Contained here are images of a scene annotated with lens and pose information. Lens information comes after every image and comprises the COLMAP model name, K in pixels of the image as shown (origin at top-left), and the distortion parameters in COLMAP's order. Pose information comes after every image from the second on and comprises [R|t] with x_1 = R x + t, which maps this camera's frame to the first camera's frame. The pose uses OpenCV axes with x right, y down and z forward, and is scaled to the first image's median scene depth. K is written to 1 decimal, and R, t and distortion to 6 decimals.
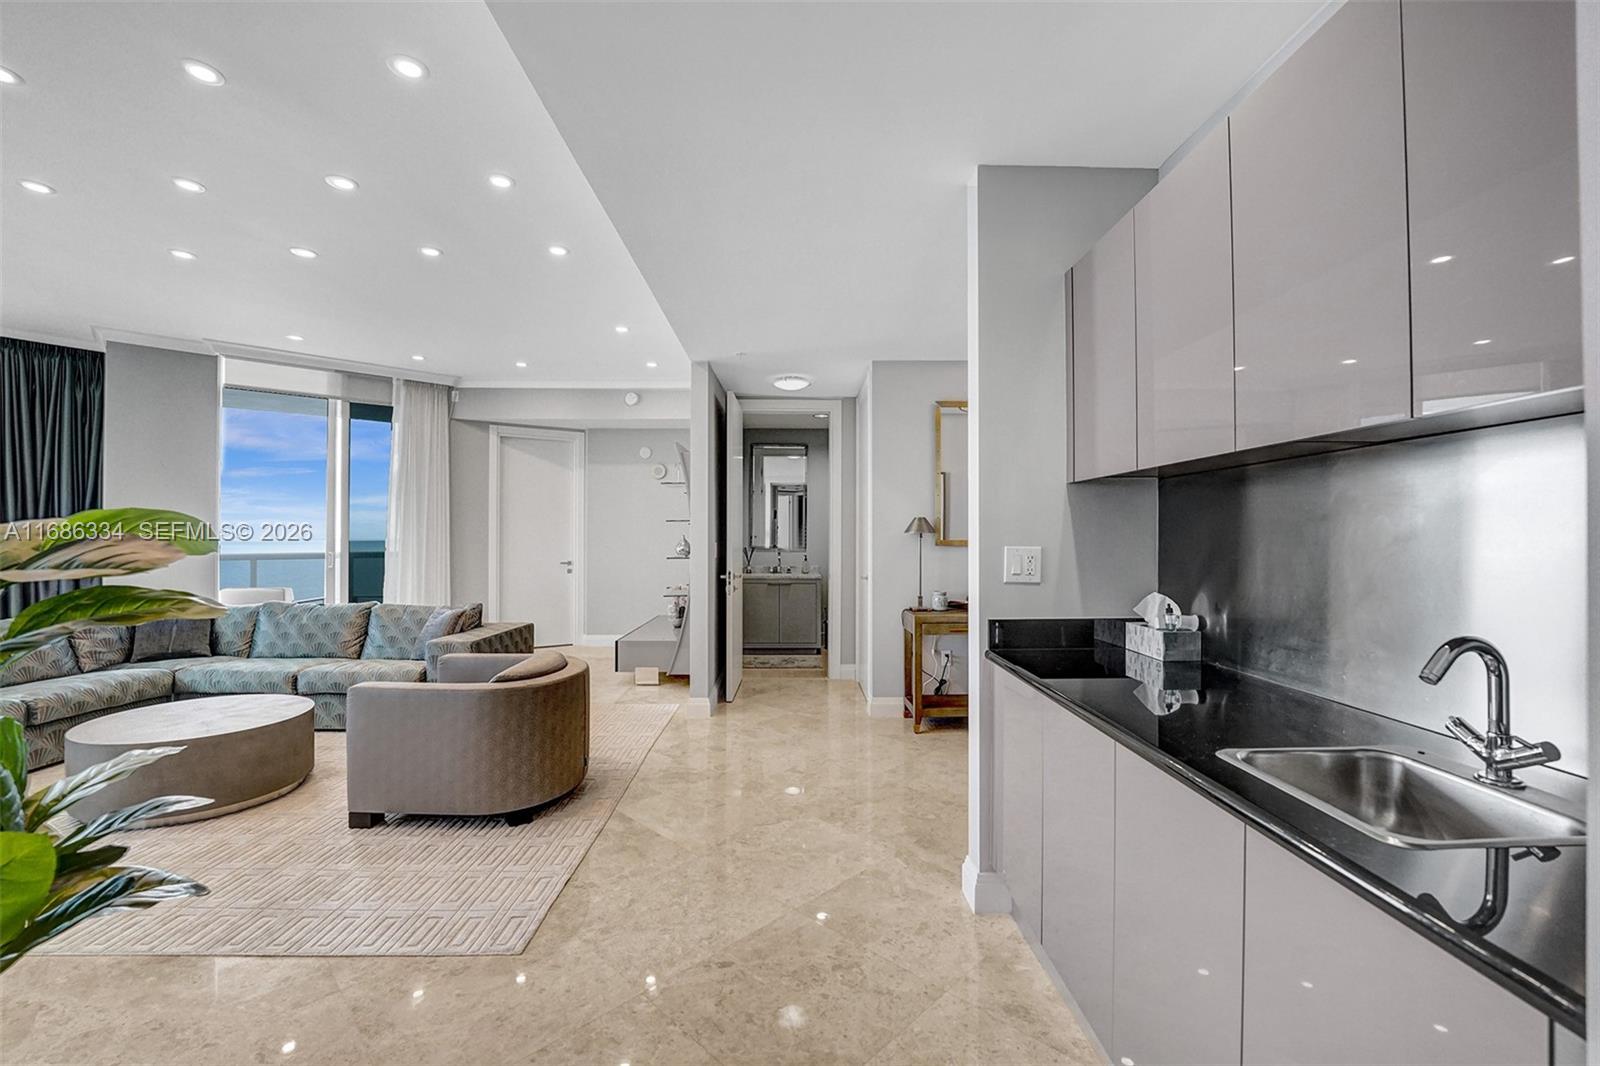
lens RADIAL K [[658.9, 0, 800.0], [0, 658.9, 533.0], [0, 0, 1]] dist [-0.020195, 0.000225]
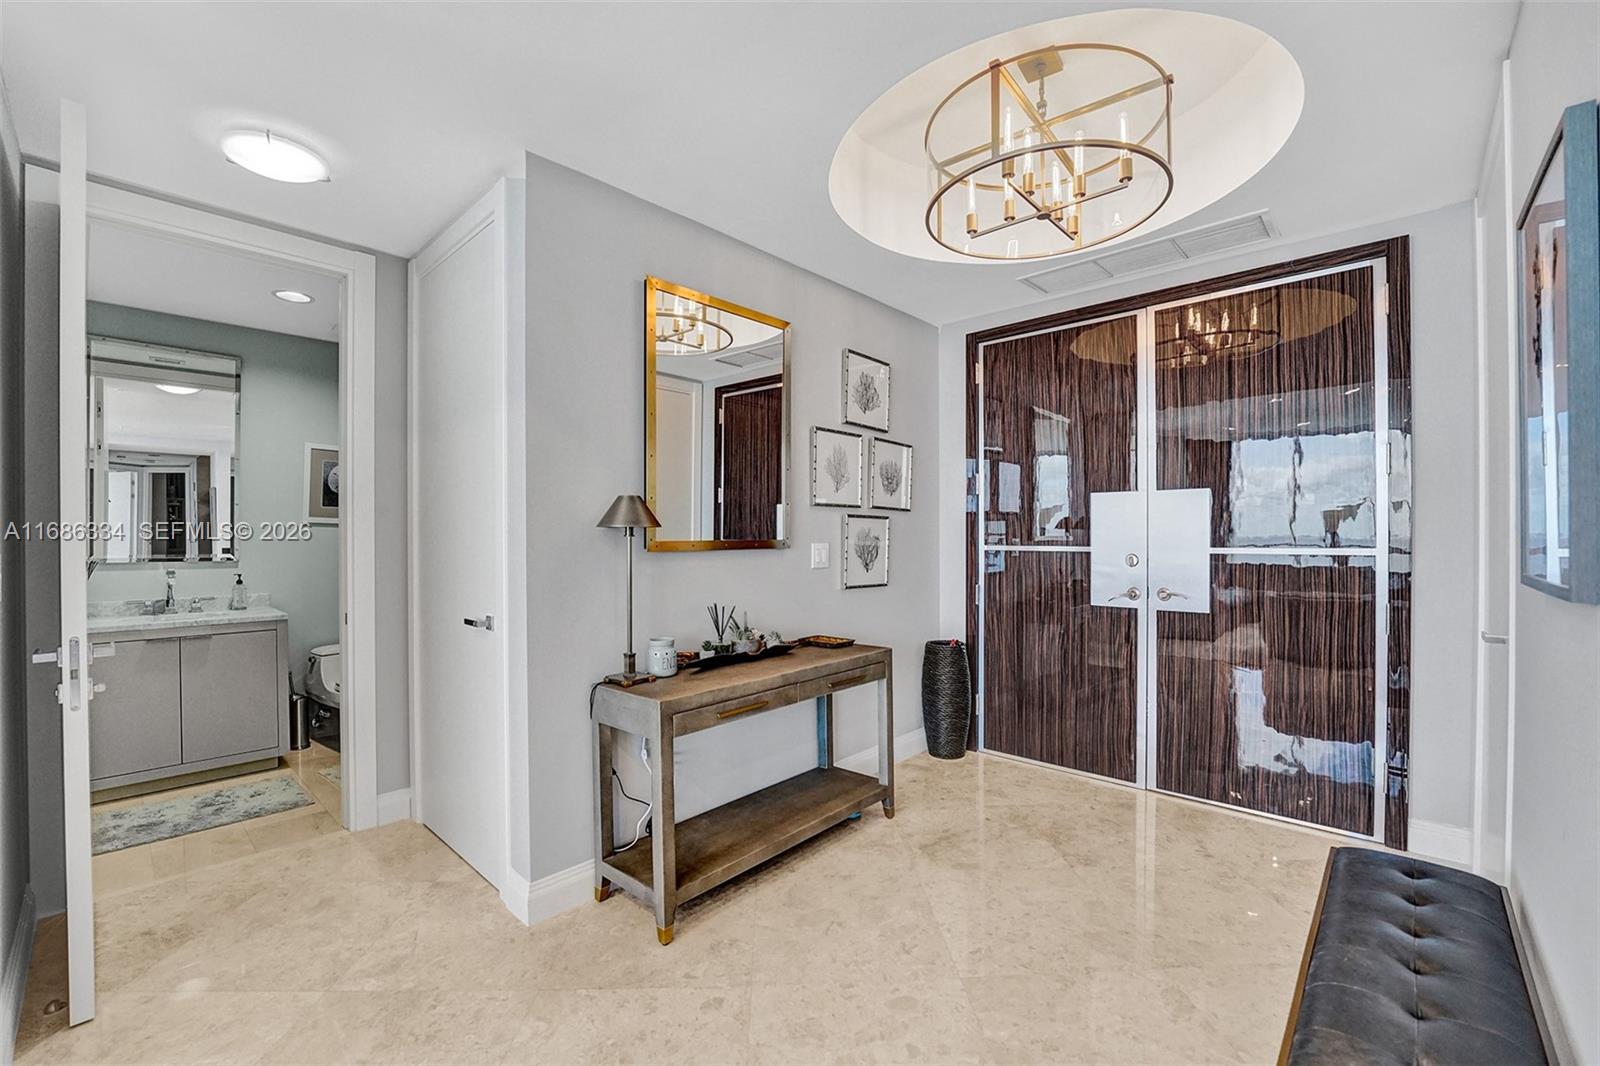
lens RADIAL K [[658.0, 0, 804.1], [0, 658.0, 546.7], [0, 0, 1]] dist [-0.019688, 0.000112]
pose [[0.687849, -0.005941, 0.725829, -0.064956], [-0.002362, 0.999943, 0.010423, 0.006934], [-0.725849, -0.008883, 0.687796, 0.406741]]
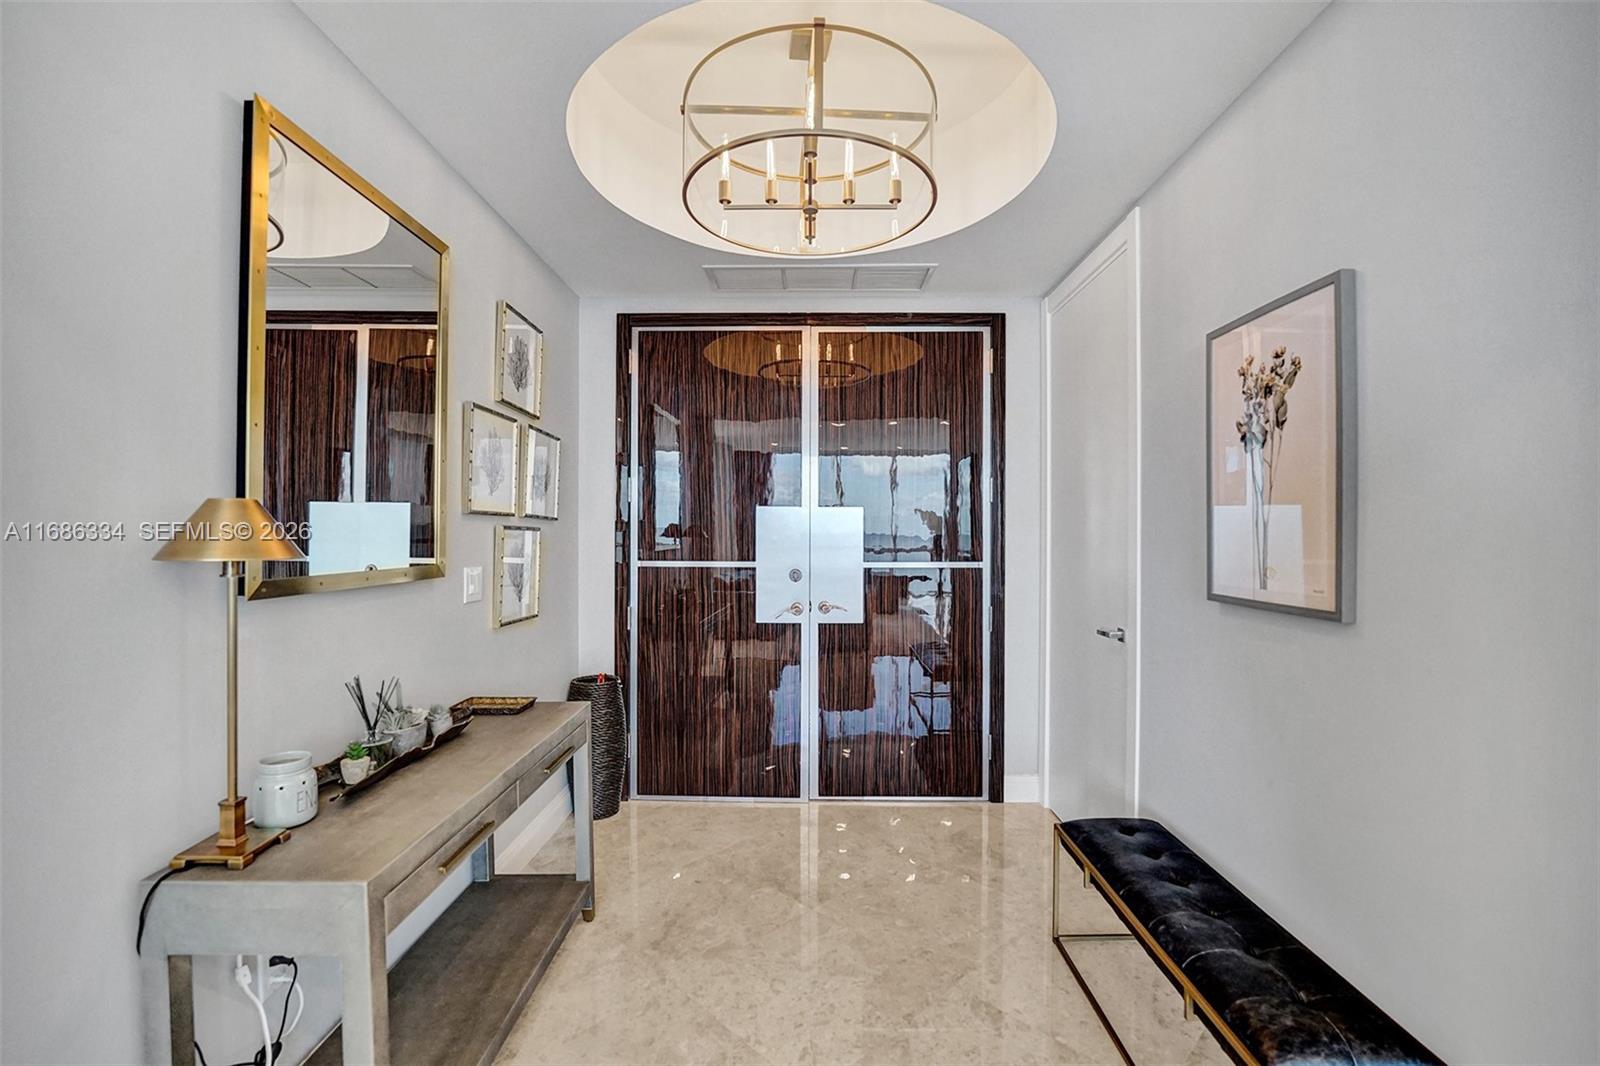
lens RADIAL K [[693.8, 0, 798.9], [0, 693.8, 541.0], [0, 0, 1]] dist [-0.021939, 0.000316]
pose [[0.027053, -0.003048, 0.999629, -0.061018], [-0.003199, 0.999990, 0.003136, -0.006209], [-0.999629, -0.003283, 0.027043, 0.555817]]
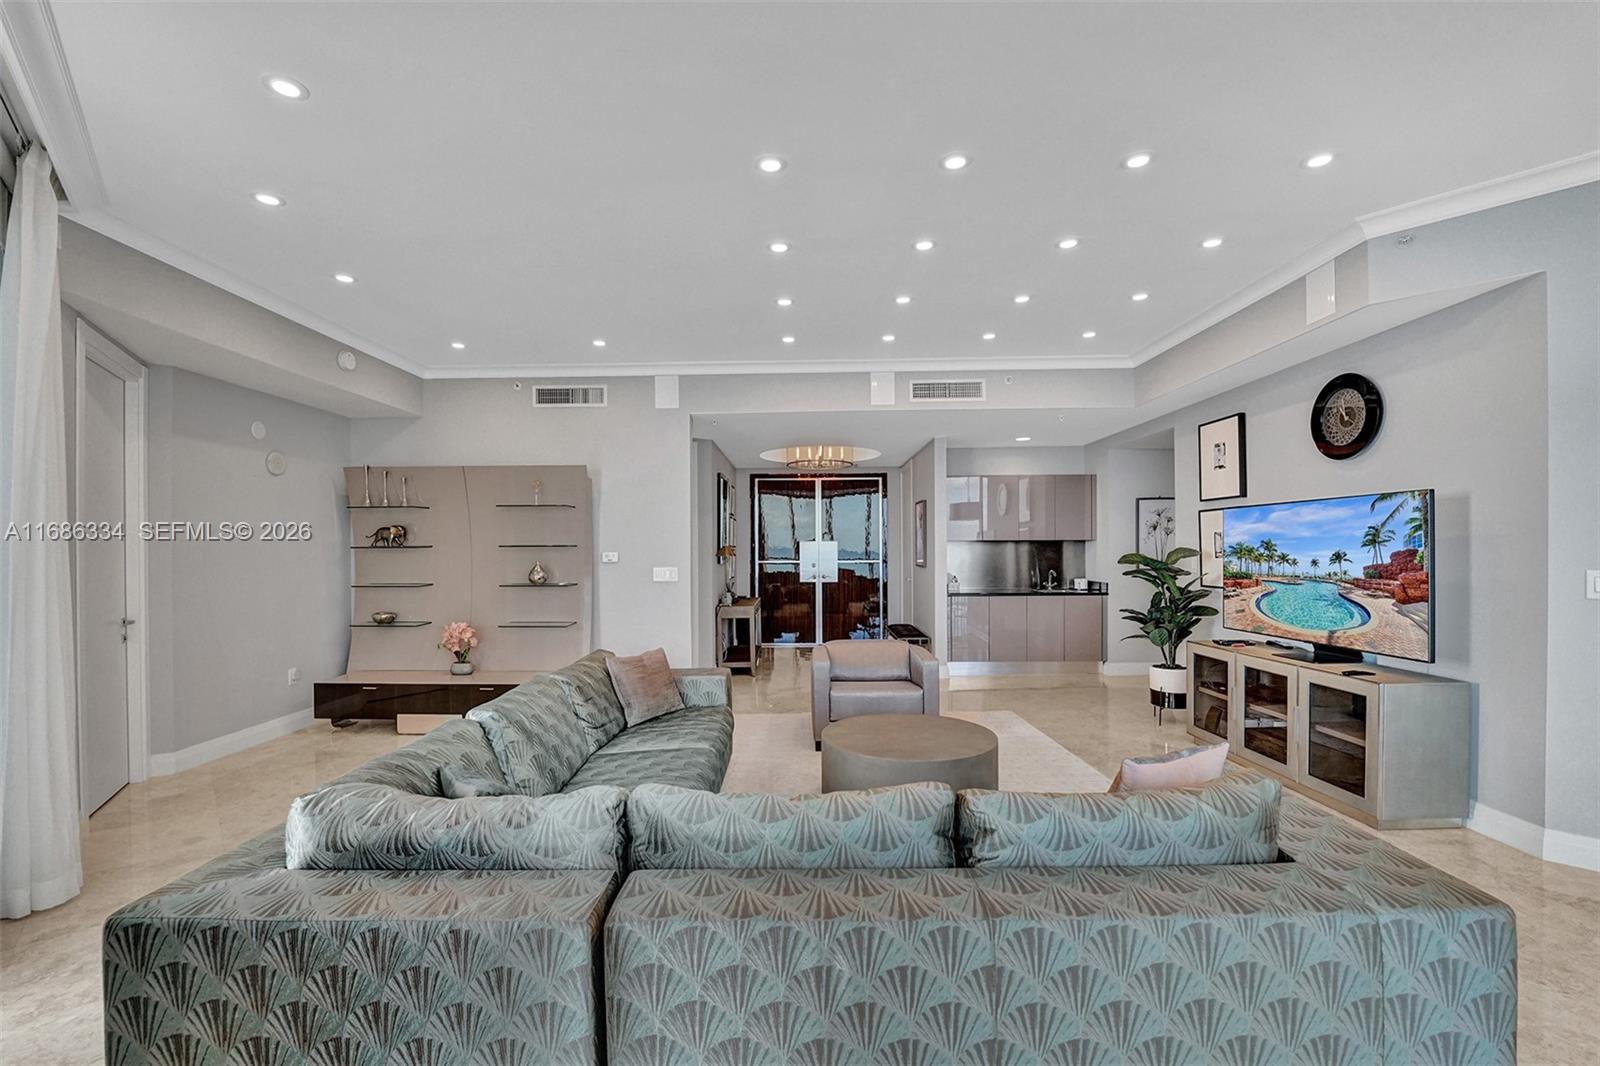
lens RADIAL K [[656.6, 0, 787.0], [0, 656.6, 549.4], [0, 0, 1]] dist [0.003005, 0.000137]
pose [[0.046876, 0.001850, 0.998899, -0.978127], [0.000466, 0.999998, -0.001874, -0.010416], [-0.998901, 0.000554, 0.046875, 0.563686]]
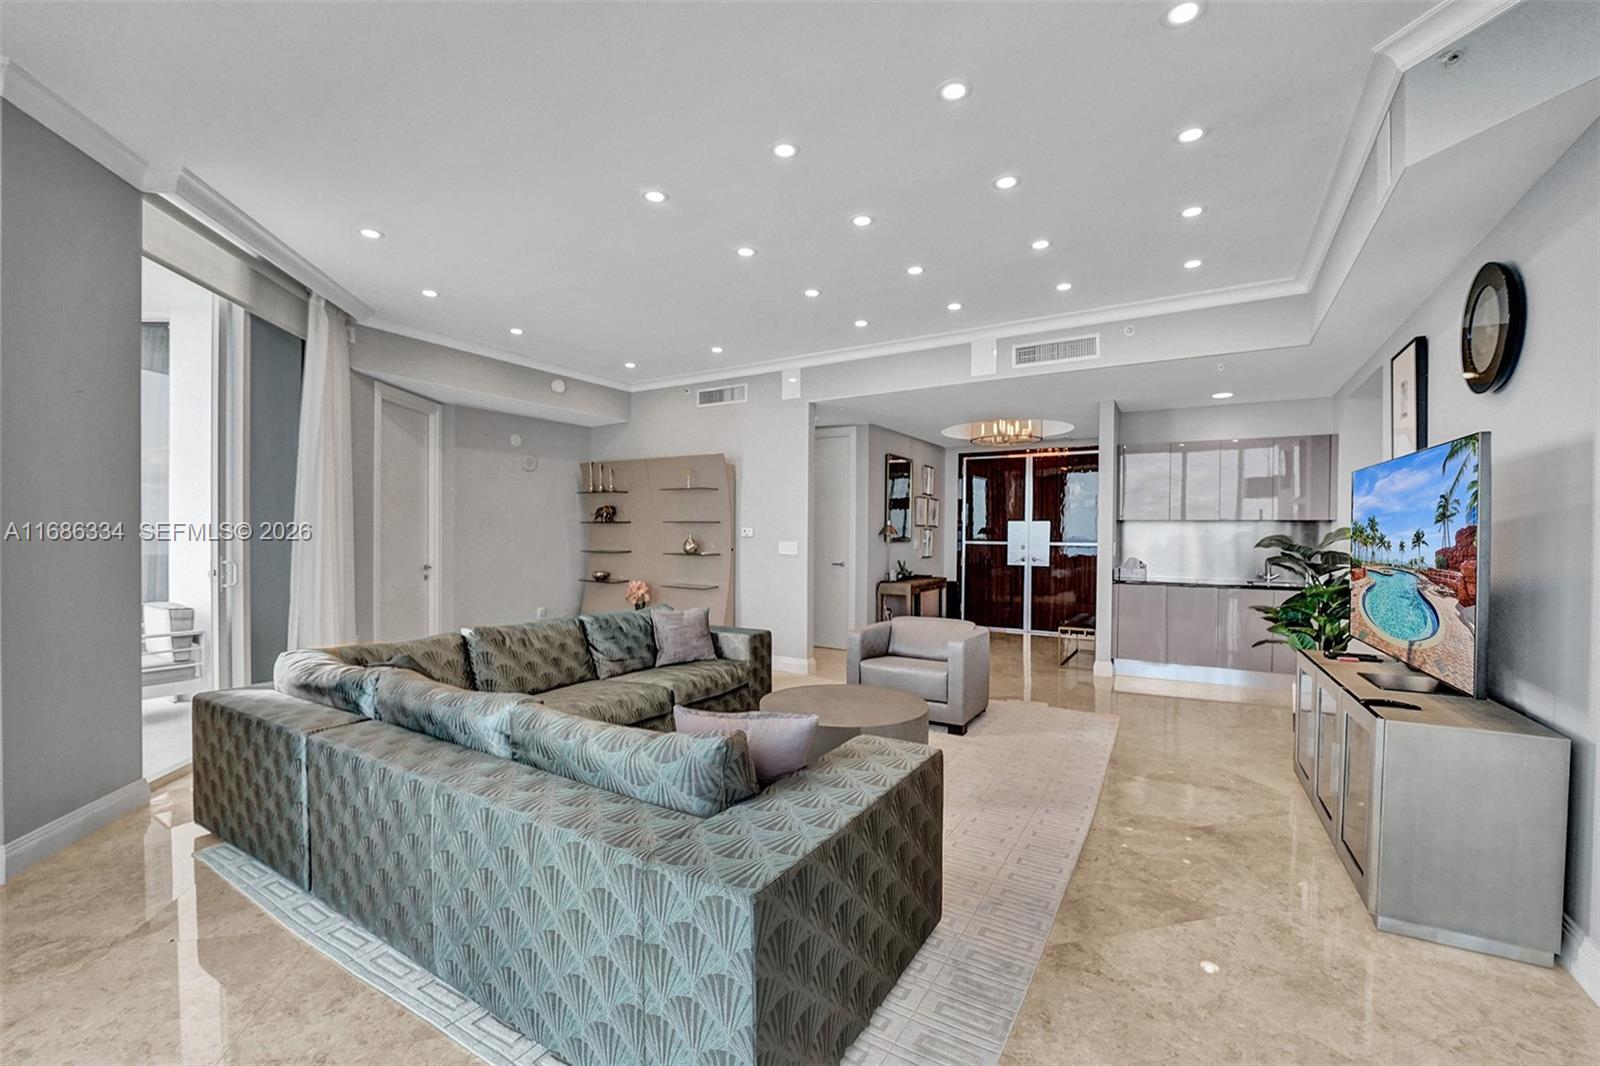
lens RADIAL K [[658.0, 0, 804.1], [0, 658.0, 546.7], [0, 0, 1]] dist [-0.019688, 0.000112]
pose [[0.532165, -0.012065, 0.846555, -0.926941], [-0.013029, 0.999663, 0.022437, -0.003650], [-0.846540, -0.022971, 0.531829, 0.229240]]
